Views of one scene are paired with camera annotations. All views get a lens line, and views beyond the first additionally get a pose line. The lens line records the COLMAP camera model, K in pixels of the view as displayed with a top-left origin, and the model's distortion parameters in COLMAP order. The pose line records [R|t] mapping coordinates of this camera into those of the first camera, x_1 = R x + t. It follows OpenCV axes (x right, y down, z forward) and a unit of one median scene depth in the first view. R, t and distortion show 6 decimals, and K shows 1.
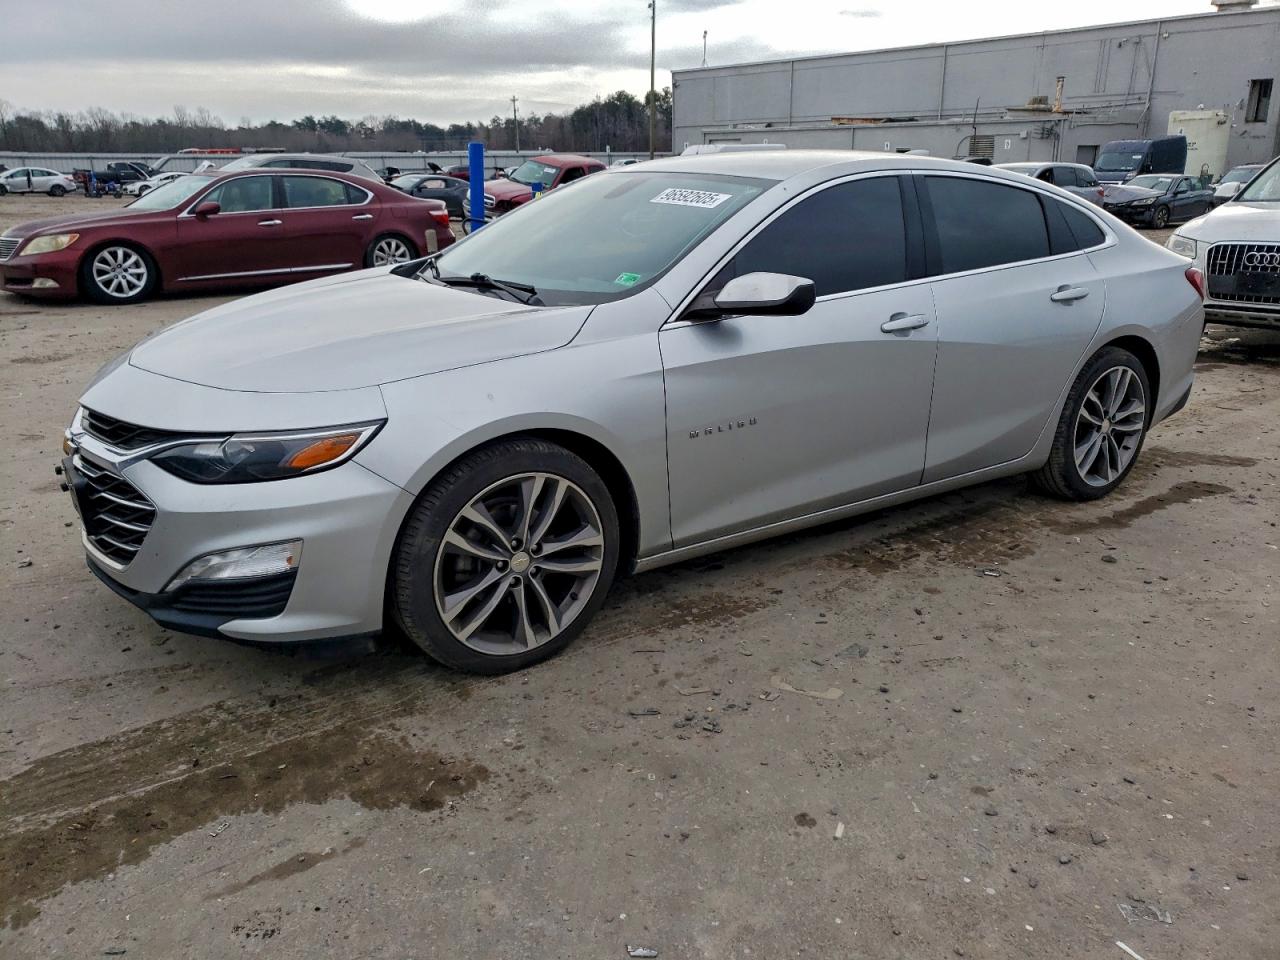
lens RADIAL K [[996.5, 0, 639.9], [0, 996.5, 484.3], [0, 0, 1]] dist [0.054909, -0.018653]
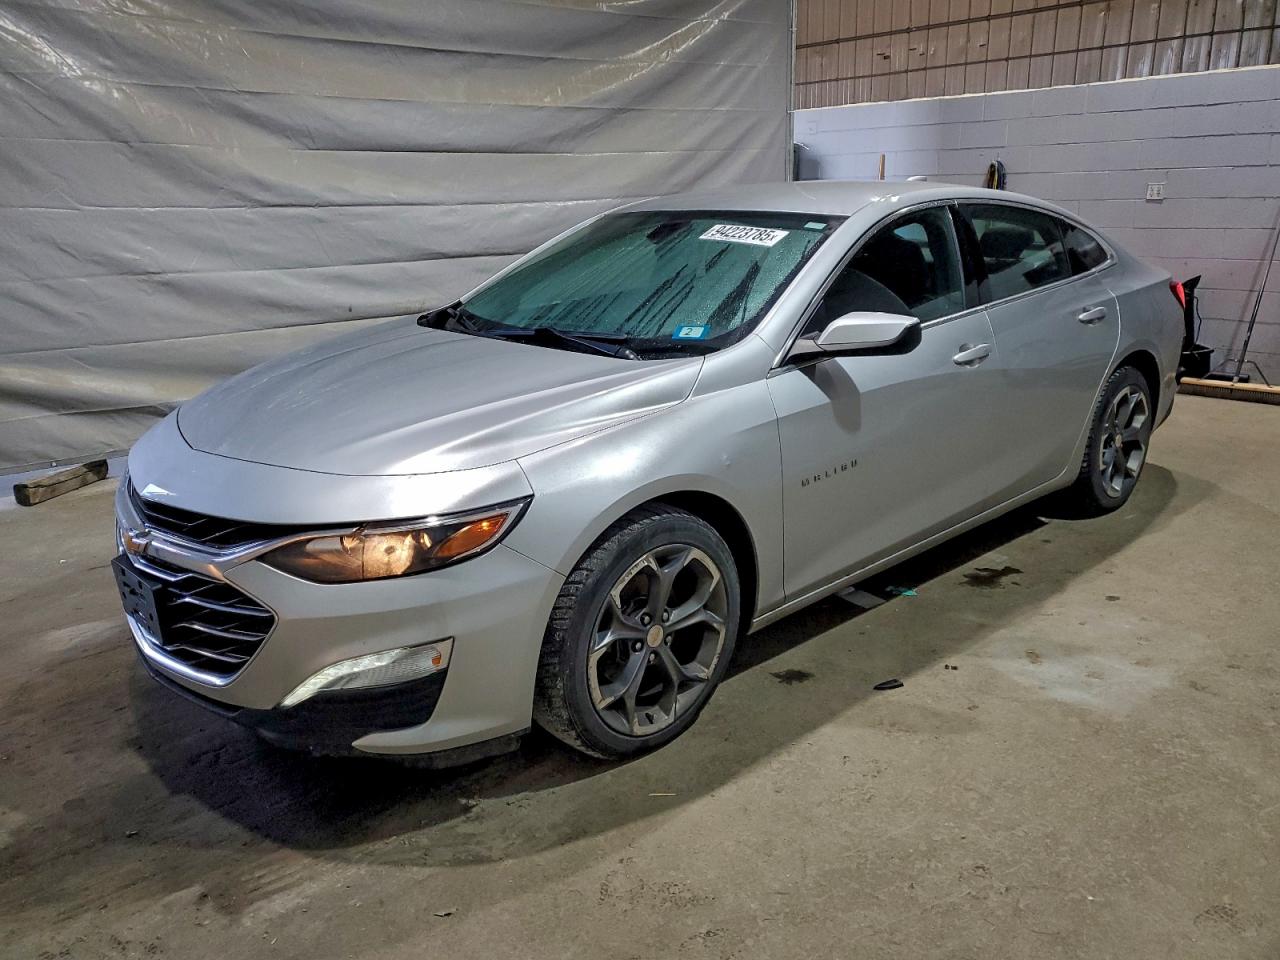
lens RADIAL K [[996.5, 0, 633.5], [0, 996.5, 479.3], [0, 0, 1]] dist [0.054909, -0.018653]
pose [[0.990584, -0.065035, 0.120475, -0.231318], [0.067938, 0.997486, -0.020144, -0.048081], [-0.118862, 0.028139, 0.992512, 0.073306]]
